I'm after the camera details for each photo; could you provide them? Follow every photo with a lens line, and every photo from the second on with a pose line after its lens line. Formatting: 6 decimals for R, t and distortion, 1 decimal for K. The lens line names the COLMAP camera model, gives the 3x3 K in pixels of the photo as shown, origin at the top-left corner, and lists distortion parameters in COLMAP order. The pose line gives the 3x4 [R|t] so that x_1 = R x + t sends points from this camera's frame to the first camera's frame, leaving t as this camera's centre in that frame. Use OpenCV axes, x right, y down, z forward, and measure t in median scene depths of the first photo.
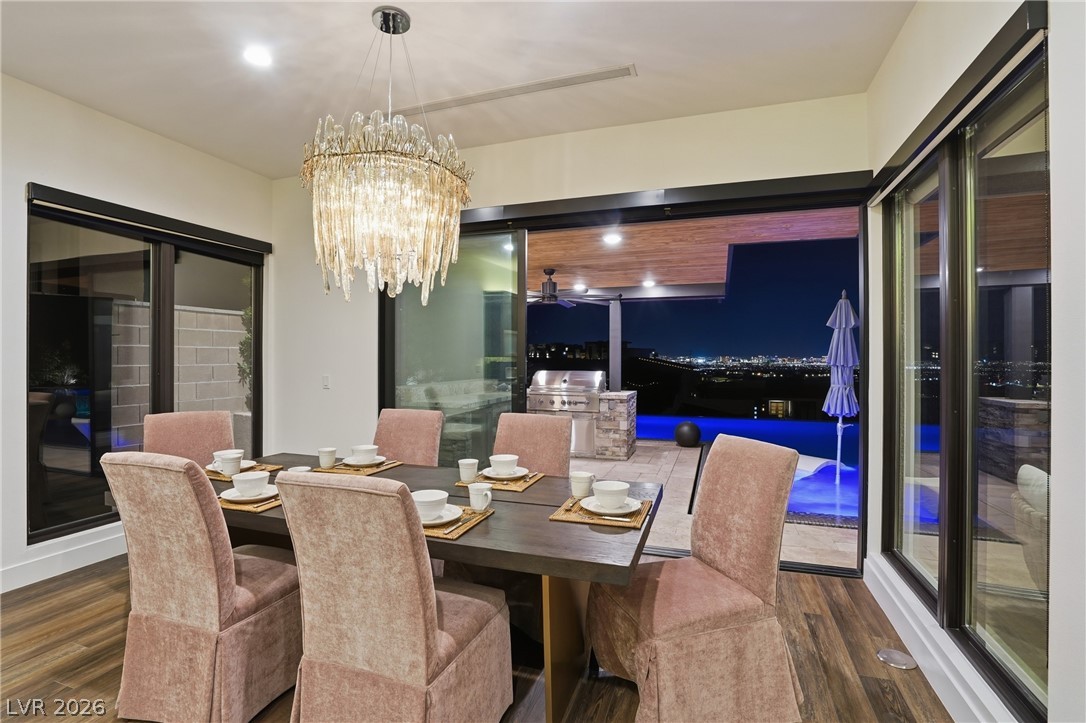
lens RADIAL K [[507.8, 0, 539.8], [0, 507.8, 357.9], [0, 0, 1]] dist [-0.047404, 0.014555]
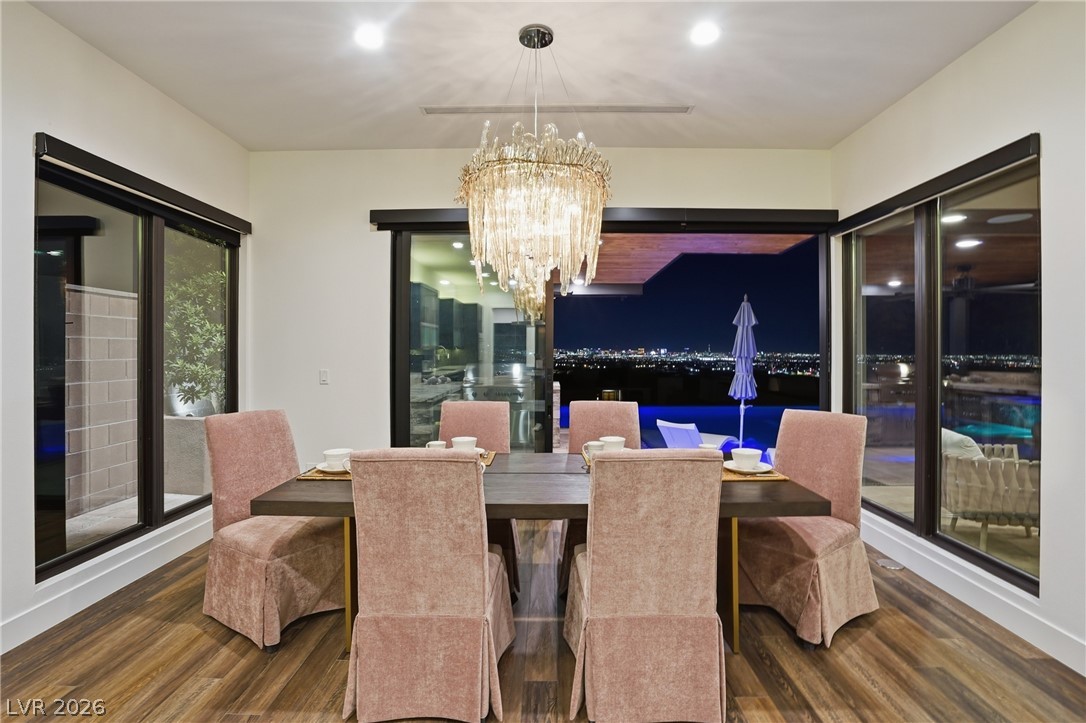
lens RADIAL K [[517.5, 0, 542.0], [0, 517.5, 349.8], [0, 0, 1]] dist [-0.051285, 0.015914]
pose [[0.947353, -0.000233, 0.320192, -0.519058], [0.000757, 0.999999, -0.001514, -0.000855], [-0.320191, 0.001677, 0.947351, -0.036022]]
